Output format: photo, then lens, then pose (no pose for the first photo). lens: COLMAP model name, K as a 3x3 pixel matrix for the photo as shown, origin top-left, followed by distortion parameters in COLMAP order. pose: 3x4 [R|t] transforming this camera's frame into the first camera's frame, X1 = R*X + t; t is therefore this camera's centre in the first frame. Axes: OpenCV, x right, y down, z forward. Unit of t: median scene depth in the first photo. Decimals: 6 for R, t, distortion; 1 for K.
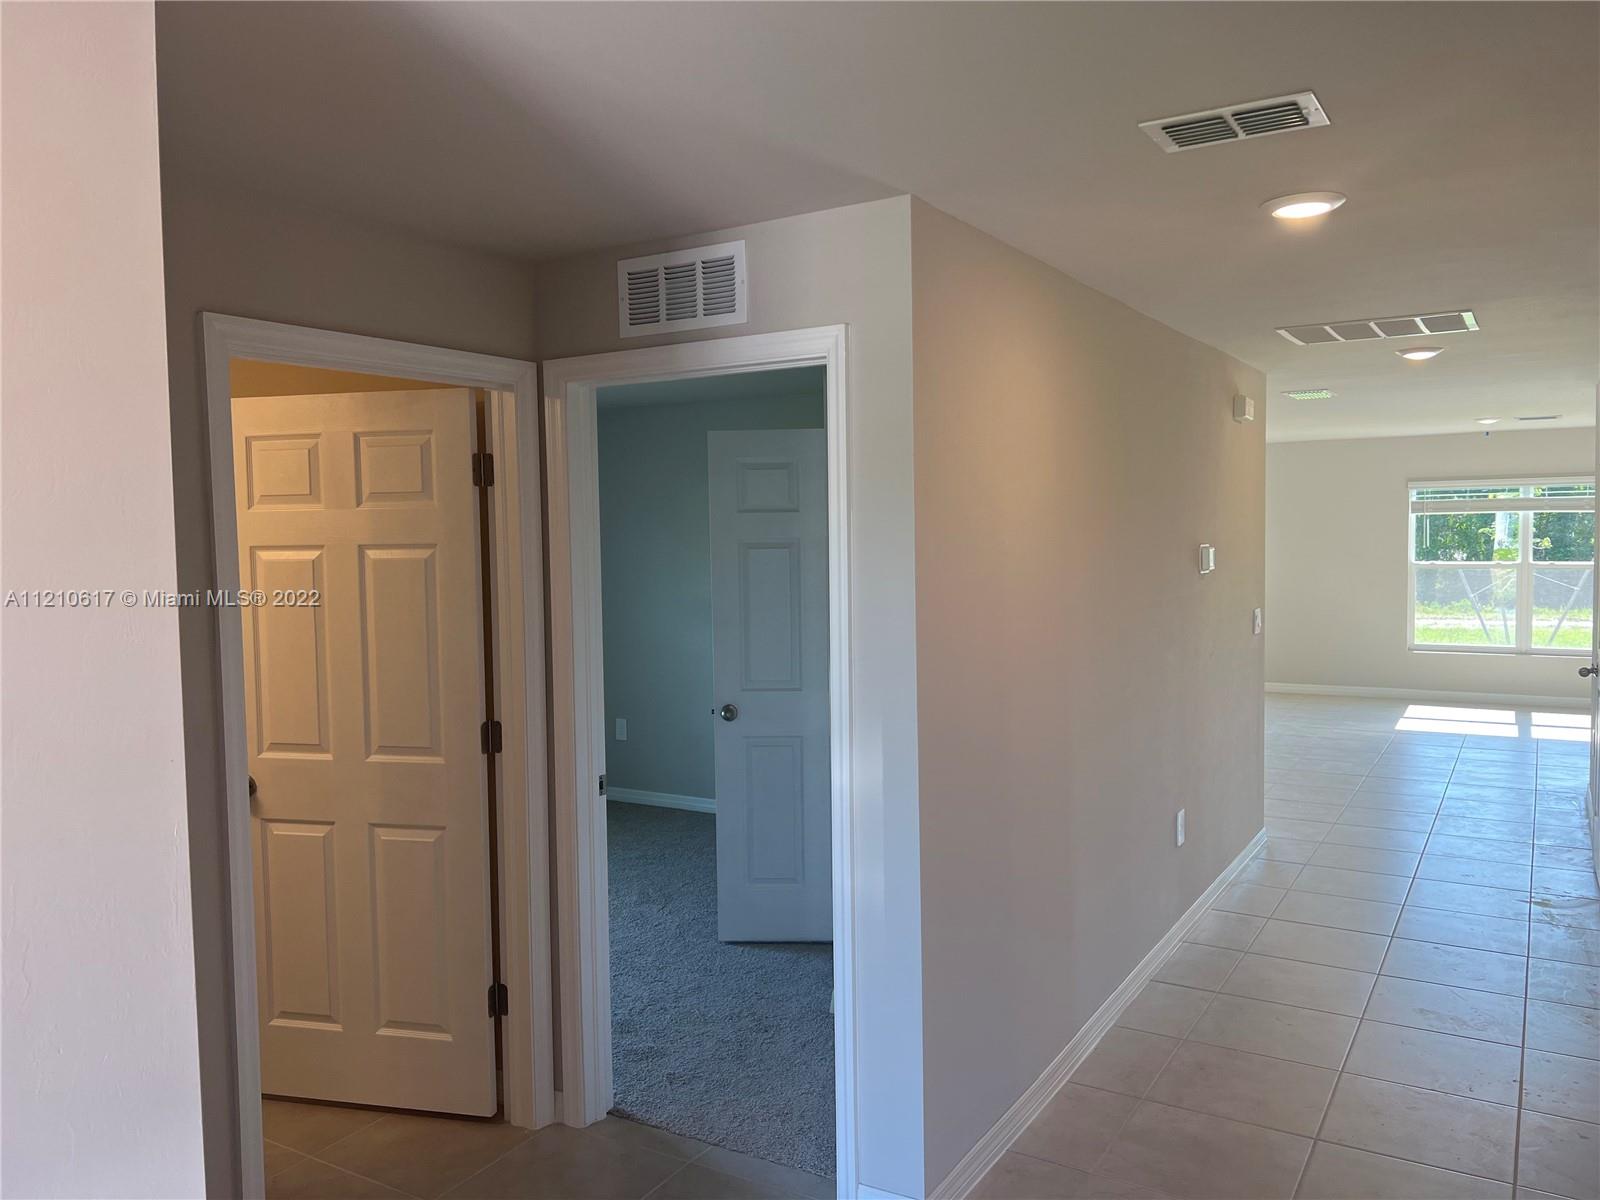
lens RADIAL K [[1201.4, 0, 793.6], [0, 1201.4, 595.0], [0, 0, 1]] dist [0.021088, -0.020626]
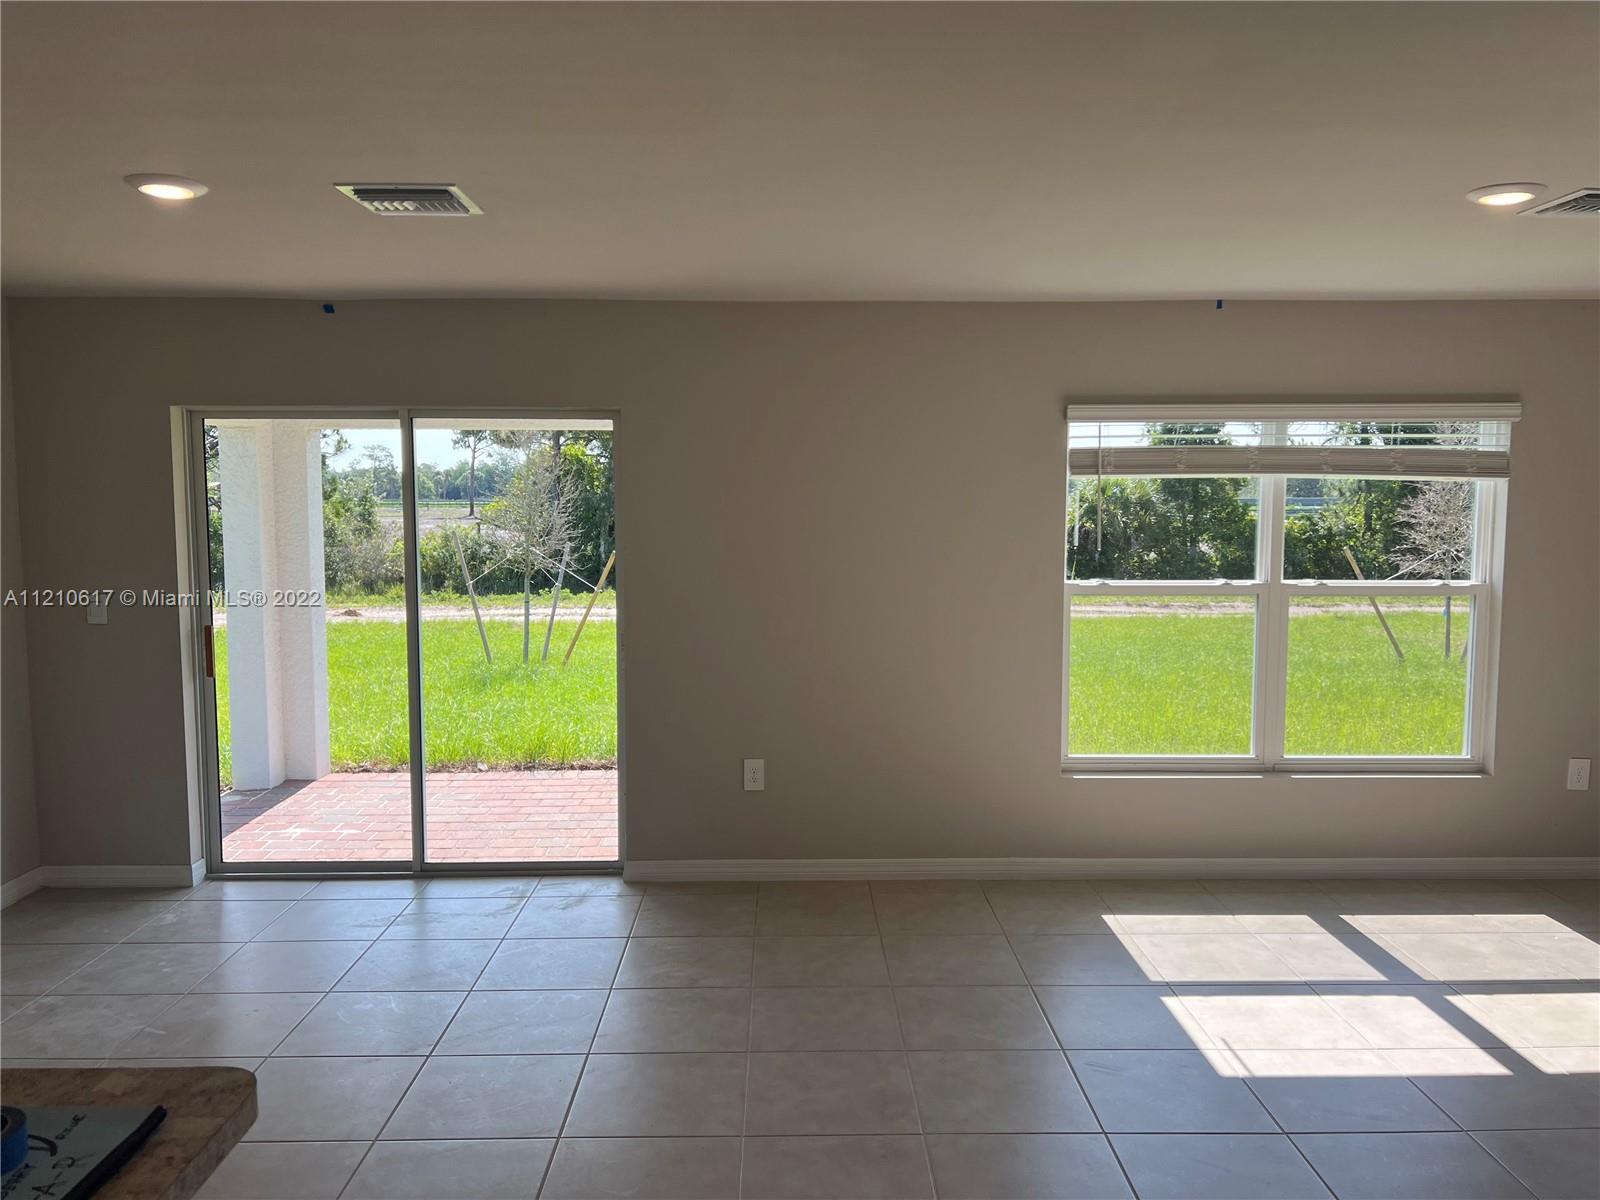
lens RADIAL K [[1201.4, 0, 807.8], [0, 1201.4, 610.2], [0, 0, 1]] dist [0.021088, -0.020626]
pose [[0.833184, -0.039459, 0.551586, 0.179833], [0.015729, 0.998738, 0.047687, -0.040344], [-0.552771, -0.031056, 0.832754, 0.679984]]
